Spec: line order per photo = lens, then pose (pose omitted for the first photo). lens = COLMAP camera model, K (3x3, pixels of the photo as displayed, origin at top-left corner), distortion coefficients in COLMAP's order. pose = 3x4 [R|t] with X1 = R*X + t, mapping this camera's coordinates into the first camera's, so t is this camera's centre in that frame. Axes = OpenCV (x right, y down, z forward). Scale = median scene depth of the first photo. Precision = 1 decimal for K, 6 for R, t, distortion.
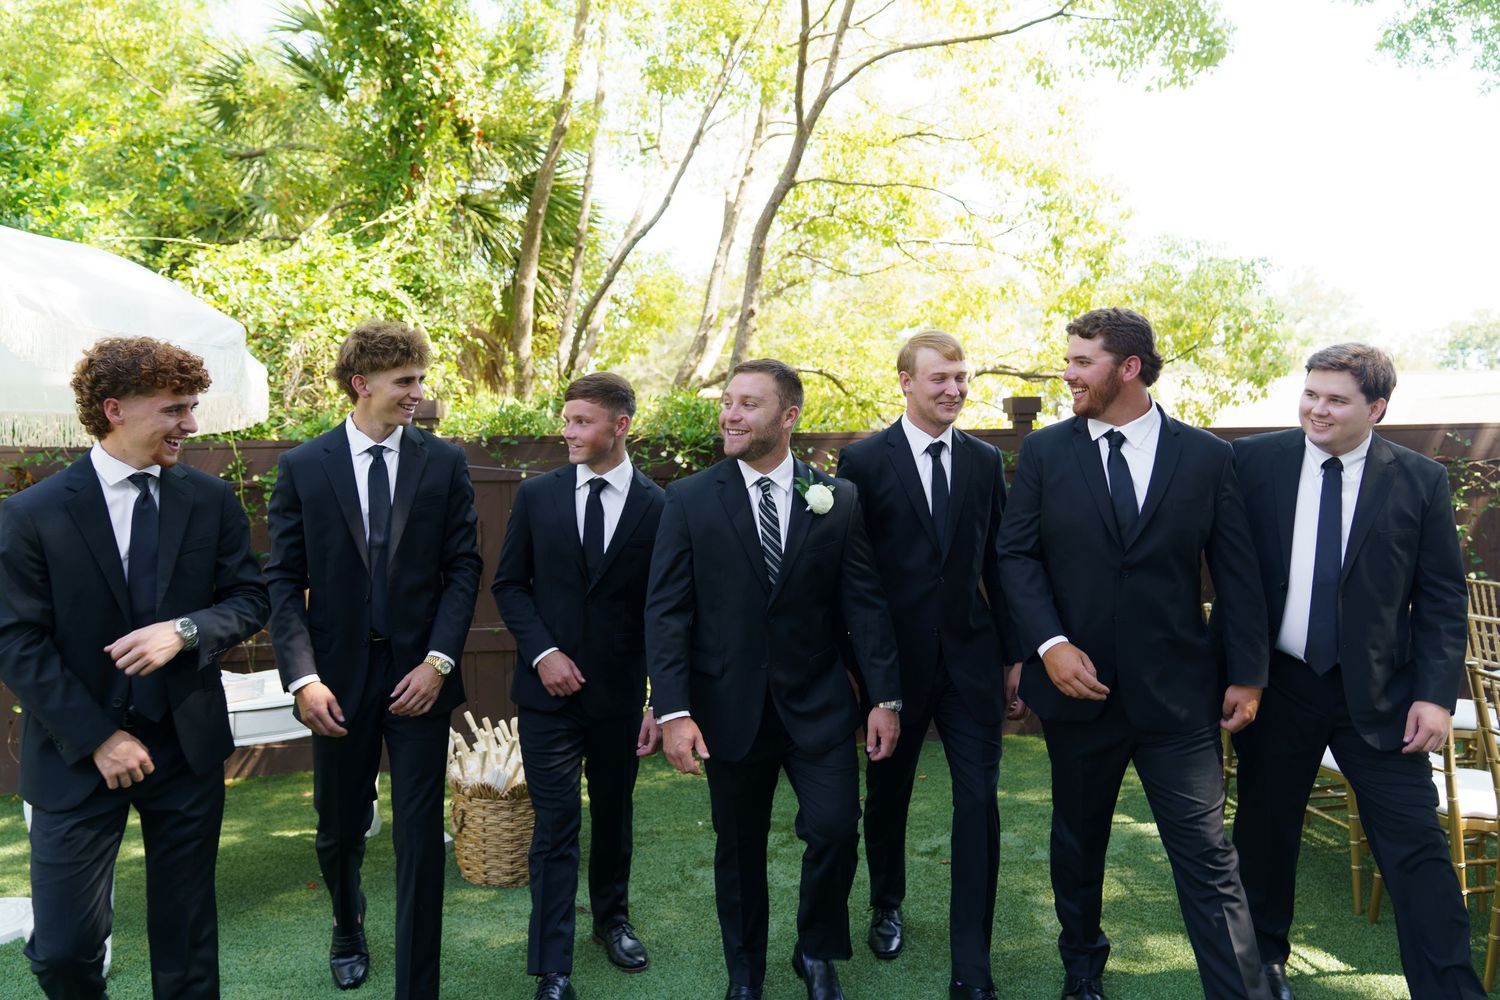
lens RADIAL K [[1068.3, 0, 750.0], [0, 1068.3, 500.0], [0, 0, 1]] dist [0.027035, 0.000929]
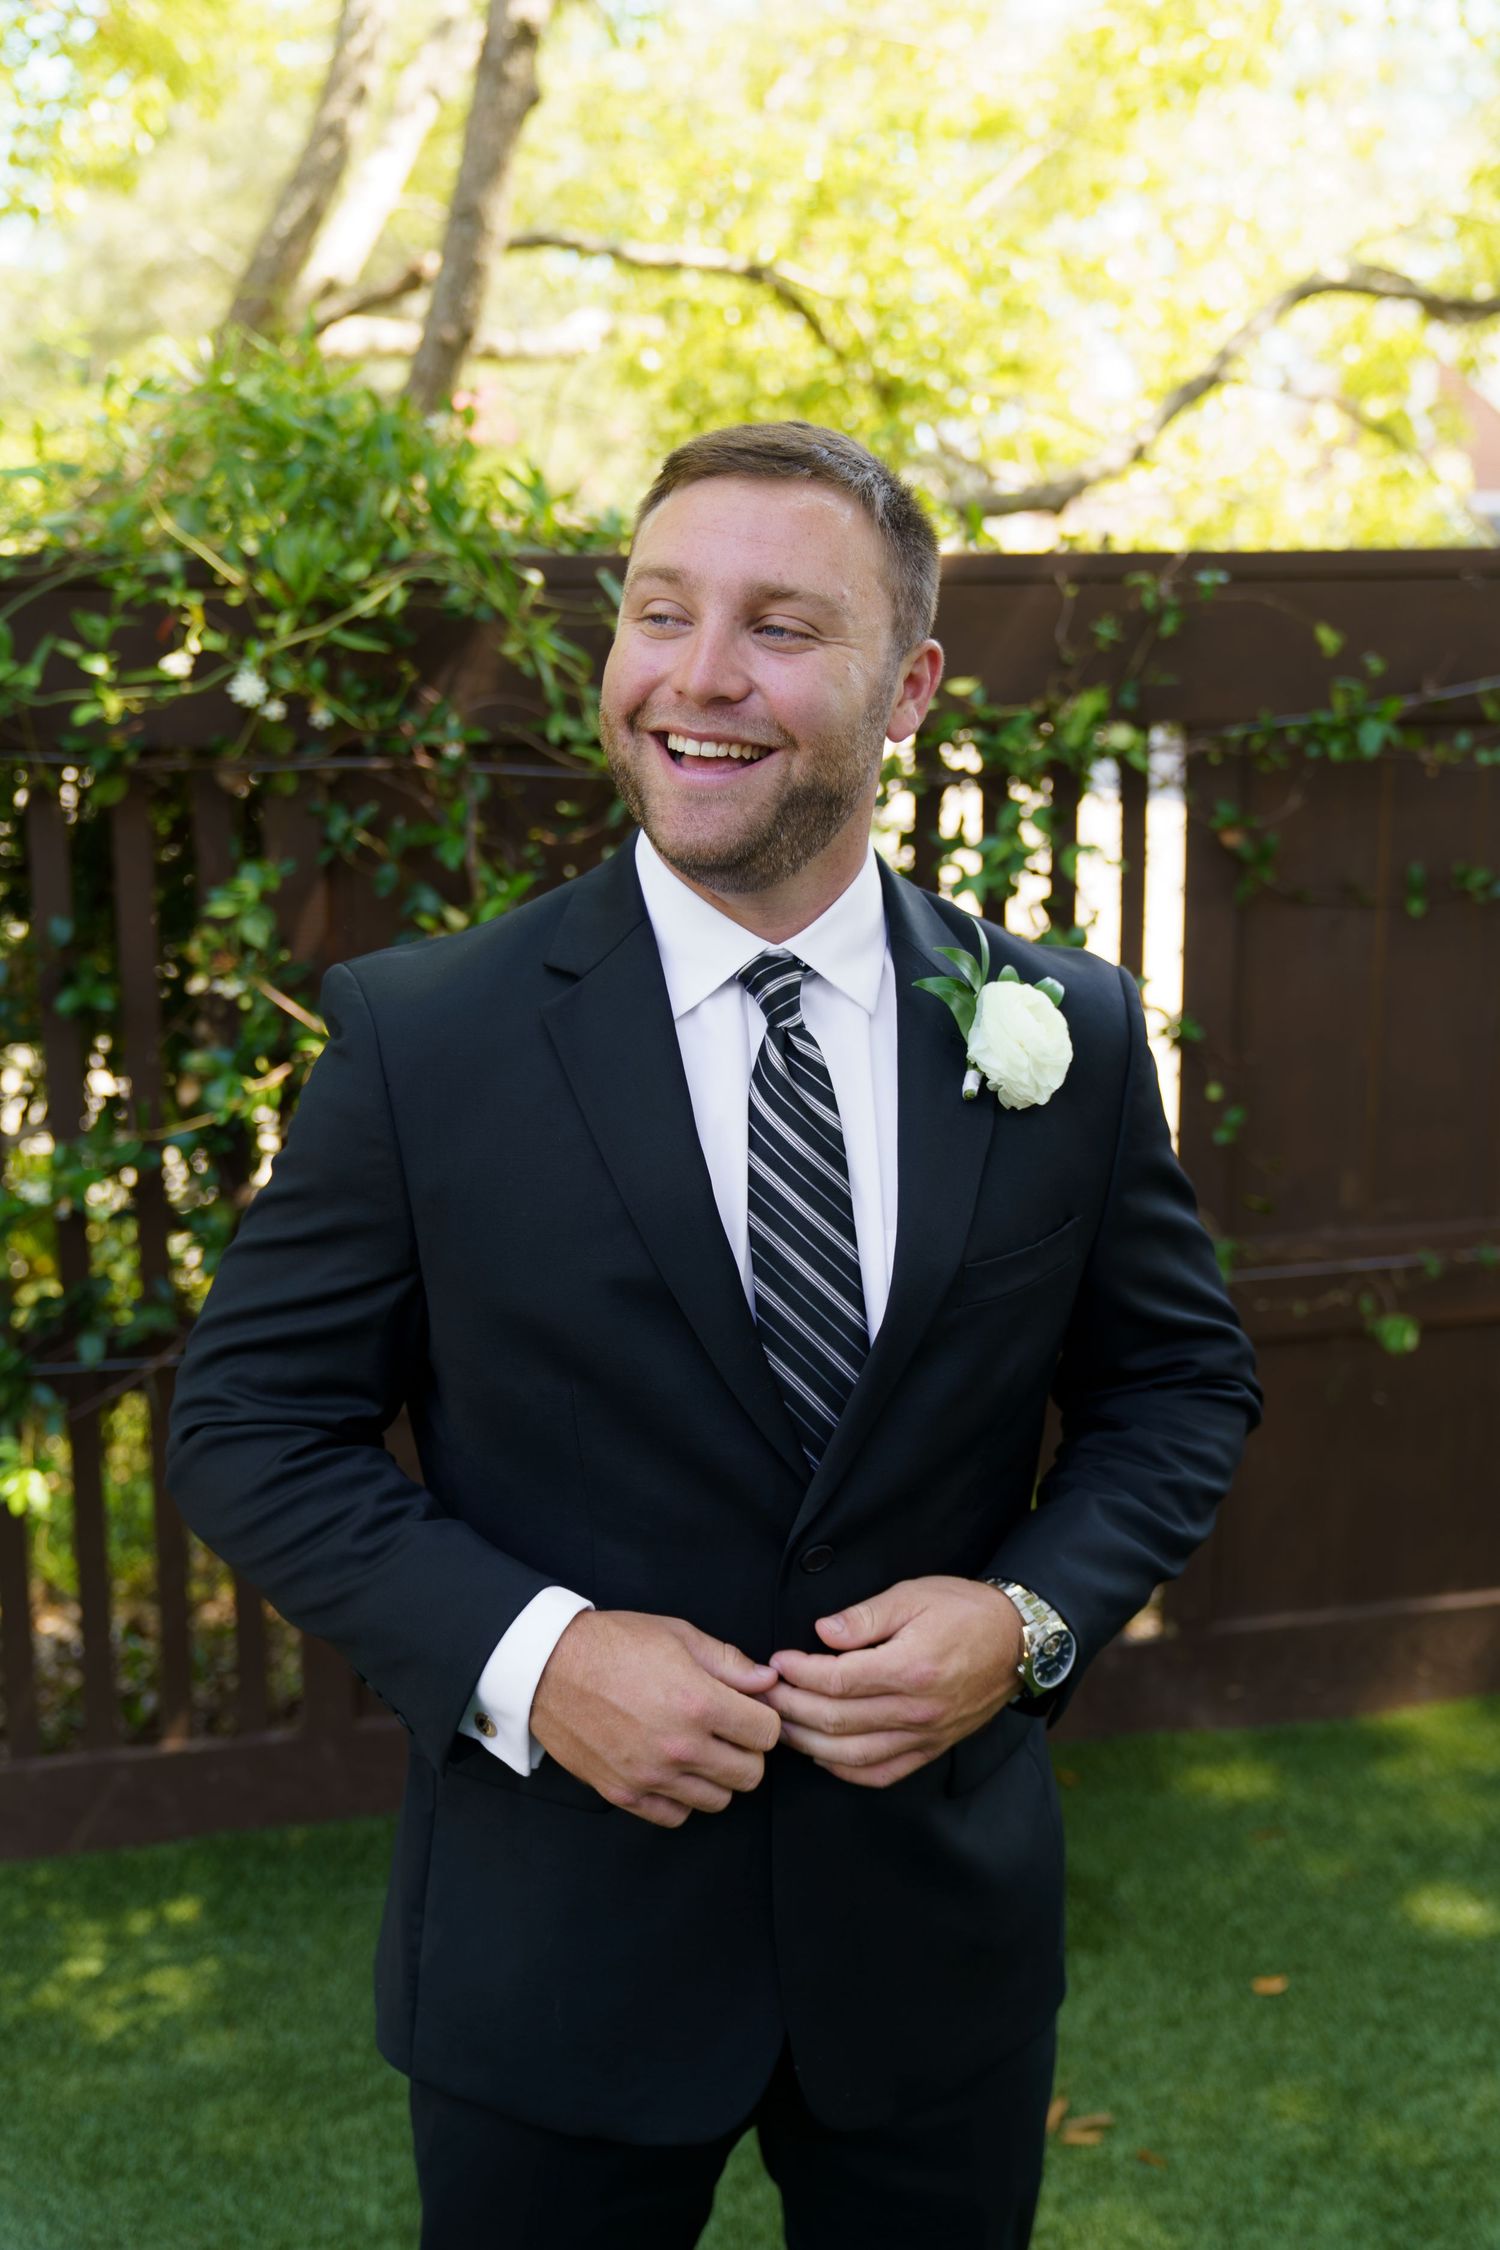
lens RADIAL K [[2500.9, 0, 750.0], [0, 2500.9, 1125.0], [0, 0, 1]] dist [0.009603, 0.023465]
pose [[0.993114, -0.013865, 0.116328, -0.023783], [-0.010983, 0.977579, 0.210281, -0.055776], [-0.116636, -0.210110, 0.970695, 0.441089]]
